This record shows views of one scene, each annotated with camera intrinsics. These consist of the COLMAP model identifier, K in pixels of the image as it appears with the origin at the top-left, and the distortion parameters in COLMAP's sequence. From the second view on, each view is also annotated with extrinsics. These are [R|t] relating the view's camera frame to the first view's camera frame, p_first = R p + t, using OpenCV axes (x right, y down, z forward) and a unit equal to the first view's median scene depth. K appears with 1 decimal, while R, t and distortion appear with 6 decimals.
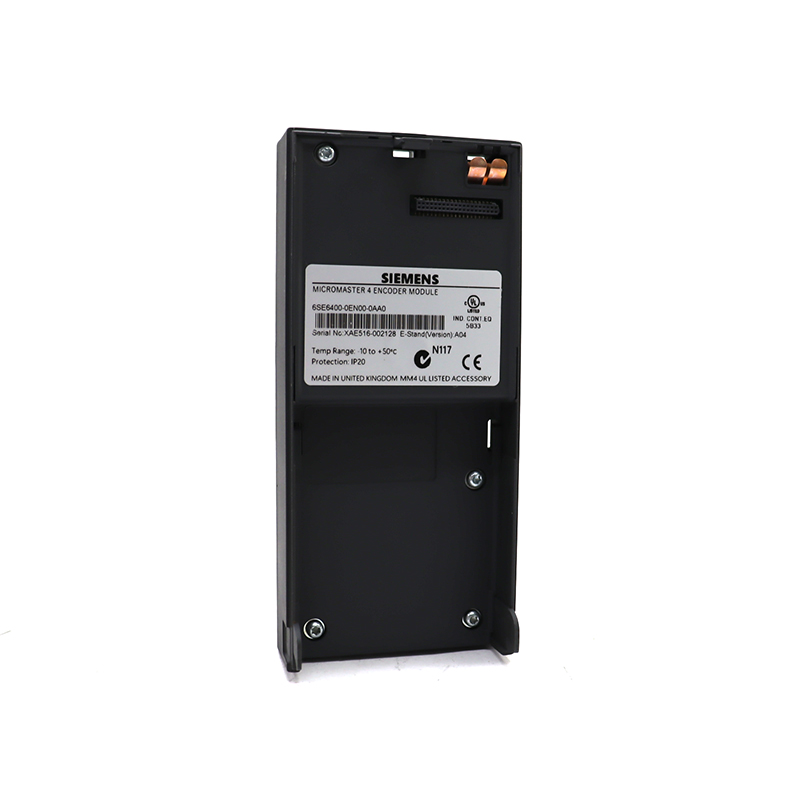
lens RADIAL K [[961.8, 0, 399.8], [0, 961.8, 400.5], [0, 0, 1]] dist [-0.189511, 0.000000]
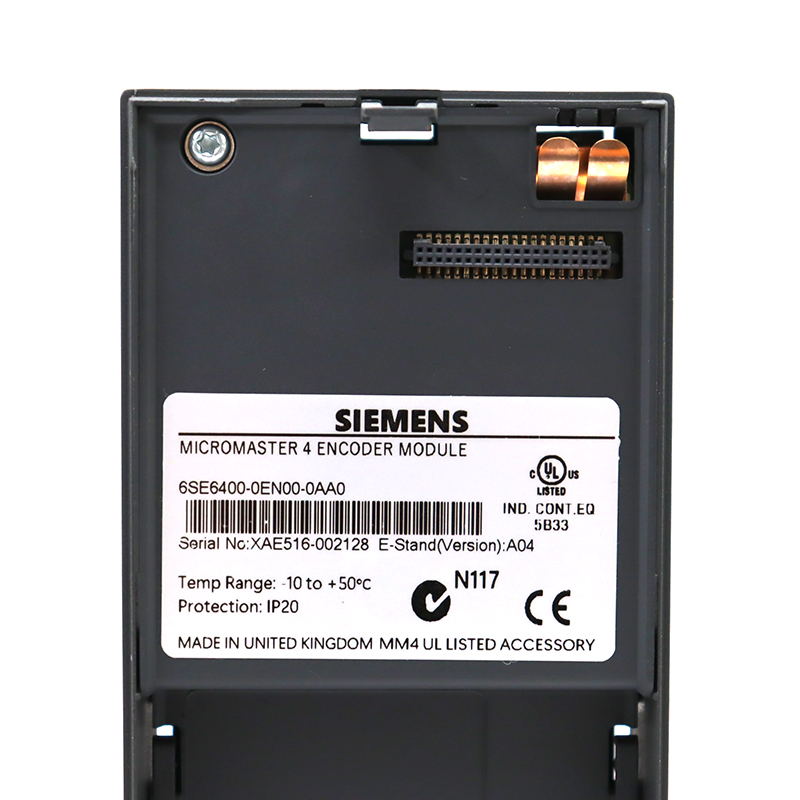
lens RADIAL K [[1206.7, 0, 401.1], [0, 1206.7, 401.2], [0, 0, 1]] dist [-0.014780, 0.000000]
pose [[0.970658, 0.003770, -0.240435, 0.144904], [-0.011876, 0.999408, -0.032275, -0.117804], [0.240171, 0.034184, 0.970129, 0.456375]]
